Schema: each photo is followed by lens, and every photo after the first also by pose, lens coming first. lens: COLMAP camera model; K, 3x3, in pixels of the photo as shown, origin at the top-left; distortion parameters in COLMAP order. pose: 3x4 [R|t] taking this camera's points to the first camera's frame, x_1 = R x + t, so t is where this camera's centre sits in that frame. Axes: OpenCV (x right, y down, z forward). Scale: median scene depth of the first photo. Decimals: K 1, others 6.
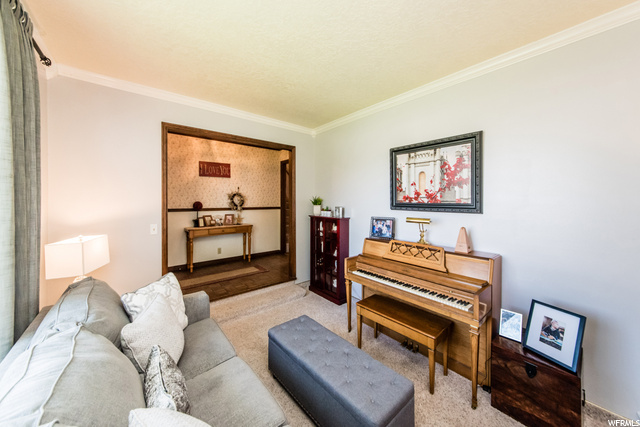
lens RADIAL K [[231.6, 0, 312.7], [0, 231.6, 202.0], [0, 0, 1]] dist [-0.007805, 0.002612]
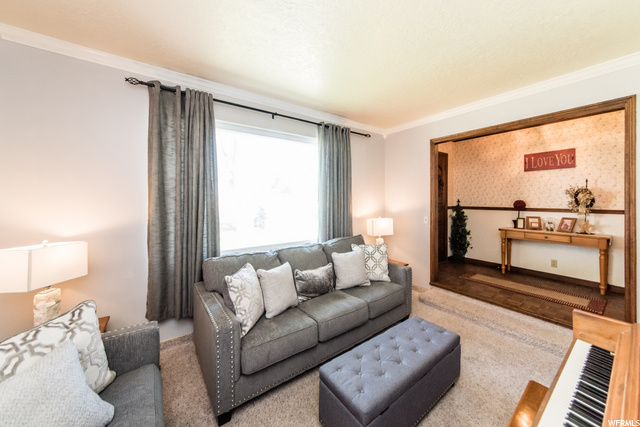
lens RADIAL K [[231.6, 0, 330.9], [0, 231.6, 199.0], [0, 0, 1]] dist [-0.007805, 0.002612]
pose [[-0.043178, -0.000412, -0.999067, 0.428289], [-0.004487, 0.999990, -0.000218, -0.002875], [0.999057, 0.004473, -0.043179, 0.294664]]
